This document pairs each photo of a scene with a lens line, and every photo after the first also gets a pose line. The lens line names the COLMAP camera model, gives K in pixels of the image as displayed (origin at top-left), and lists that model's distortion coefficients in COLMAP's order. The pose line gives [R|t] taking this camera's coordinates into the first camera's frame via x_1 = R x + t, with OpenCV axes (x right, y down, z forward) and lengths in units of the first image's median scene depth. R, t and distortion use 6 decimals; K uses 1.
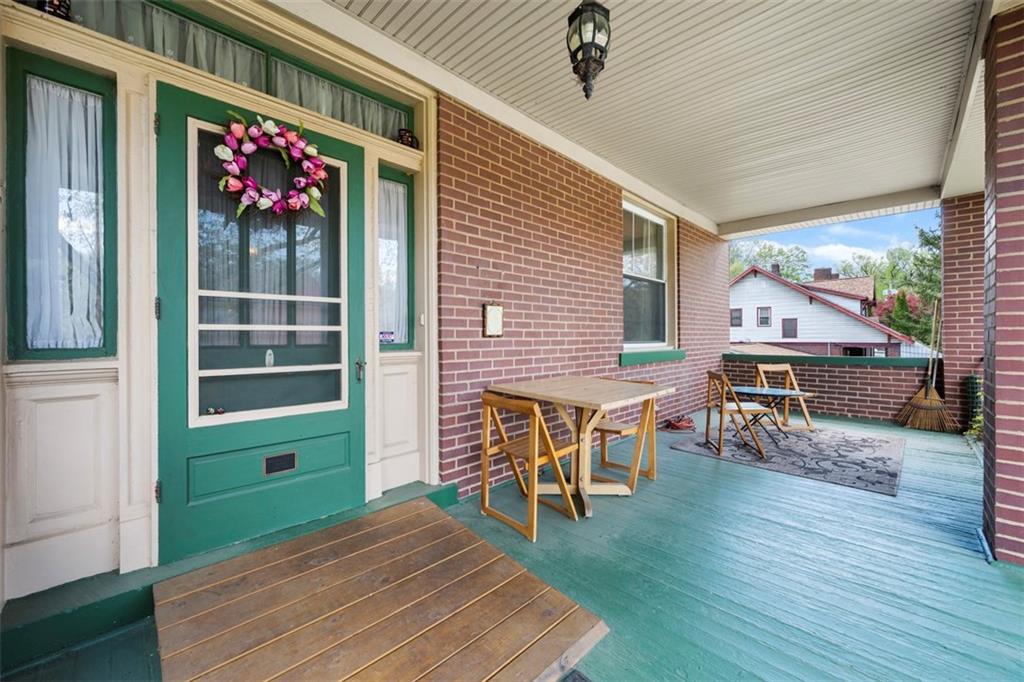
lens RADIAL K [[404.6, 0, 512.9], [0, 404.6, 336.3], [0, 0, 1]] dist [0.001158, -0.000287]
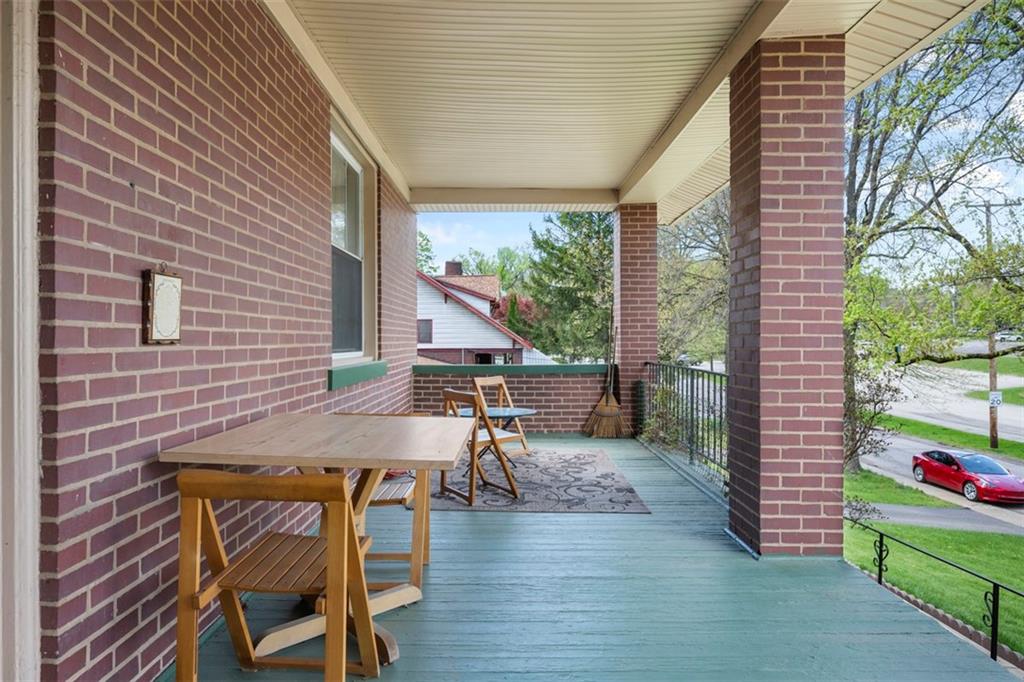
lens RADIAL K [[591.5, 0, 513.9], [0, 591.5, 337.9], [0, 0, 1]] dist [0.005296, -0.002156]
pose [[0.706811, 0.004992, 0.707385, -0.233872], [-0.001413, 0.999983, -0.005645, -0.001979], [-0.707401, 0.002991, 0.706806, 0.239937]]
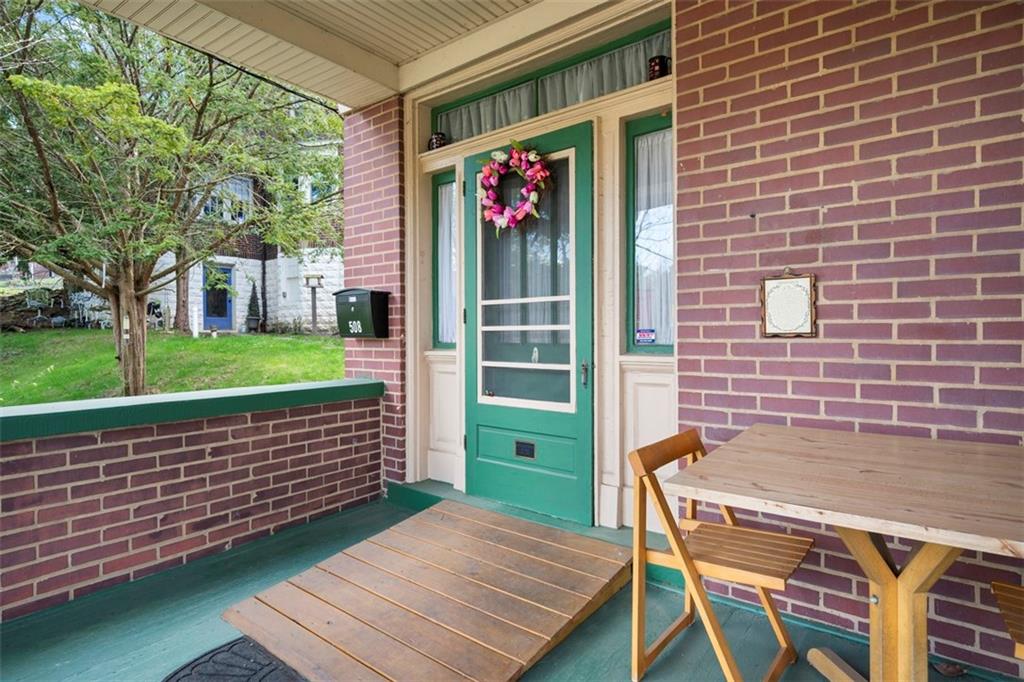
lens RADIAL K [[533.8, 0, 516.6], [0, 533.8, 340.5], [0, 0, 1]] dist [0.005740, 0.000290]
pose [[0.121081, 0.012858, -0.992559, 0.592912], [0.004044, 0.999901, 0.013446, -0.004391], [0.992634, -0.005642, 0.121017, 0.540345]]
